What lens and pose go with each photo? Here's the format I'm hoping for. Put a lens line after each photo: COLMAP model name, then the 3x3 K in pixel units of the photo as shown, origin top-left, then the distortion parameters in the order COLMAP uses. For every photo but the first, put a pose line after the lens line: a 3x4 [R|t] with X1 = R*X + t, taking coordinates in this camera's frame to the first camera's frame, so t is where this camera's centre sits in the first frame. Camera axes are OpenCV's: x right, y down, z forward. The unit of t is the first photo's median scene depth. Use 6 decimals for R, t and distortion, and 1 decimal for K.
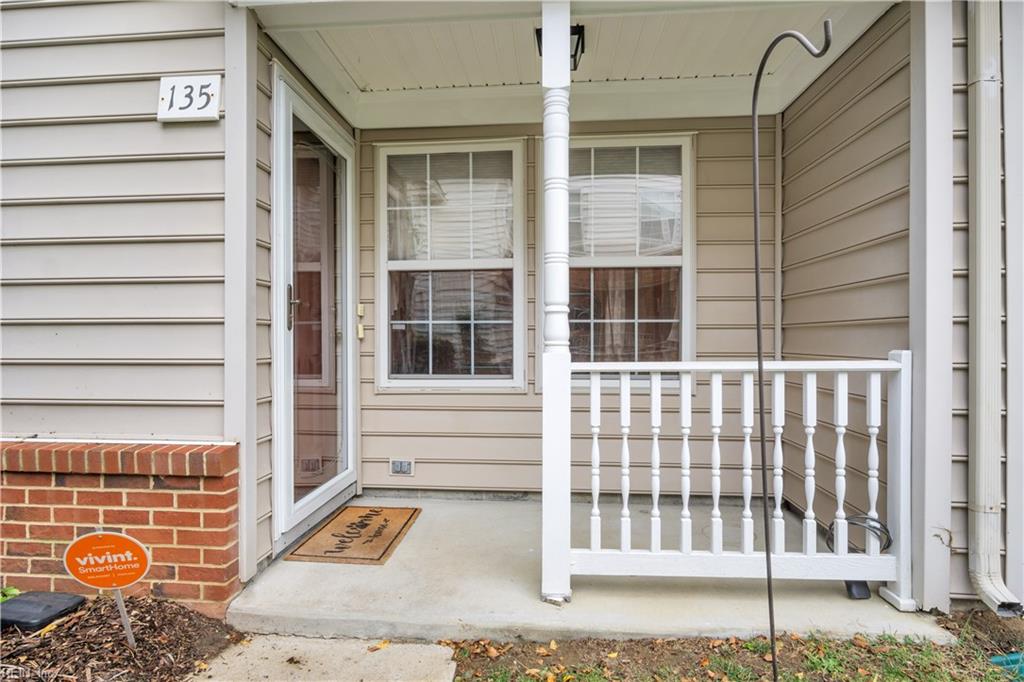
lens RADIAL K [[551.6, 0, 505.5], [0, 551.6, 349.4], [0, 0, 1]] dist [-0.005575, -0.000778]
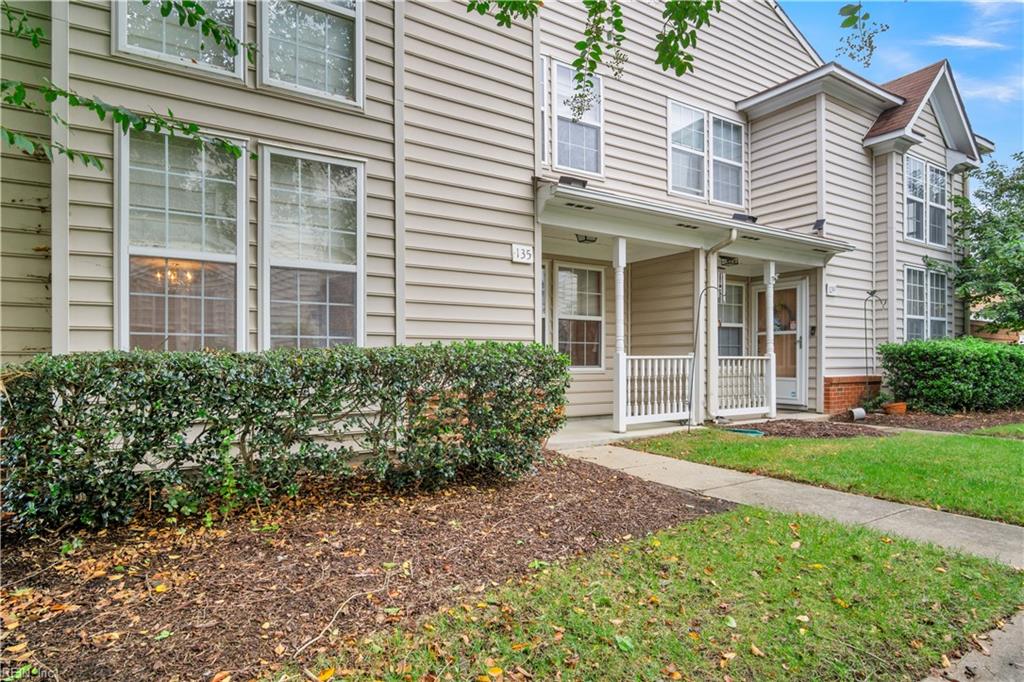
lens RADIAL K [[551.6, 0, 505.5], [0, 551.6, 349.4], [0, 0, 1]] dist [-0.005575, -0.000778]
pose [[0.805040, -0.005508, 0.593196, -2.228242], [-0.016659, 0.999353, 0.031888, -0.100232], [-0.592987, -0.035554, 0.804427, -1.052710]]
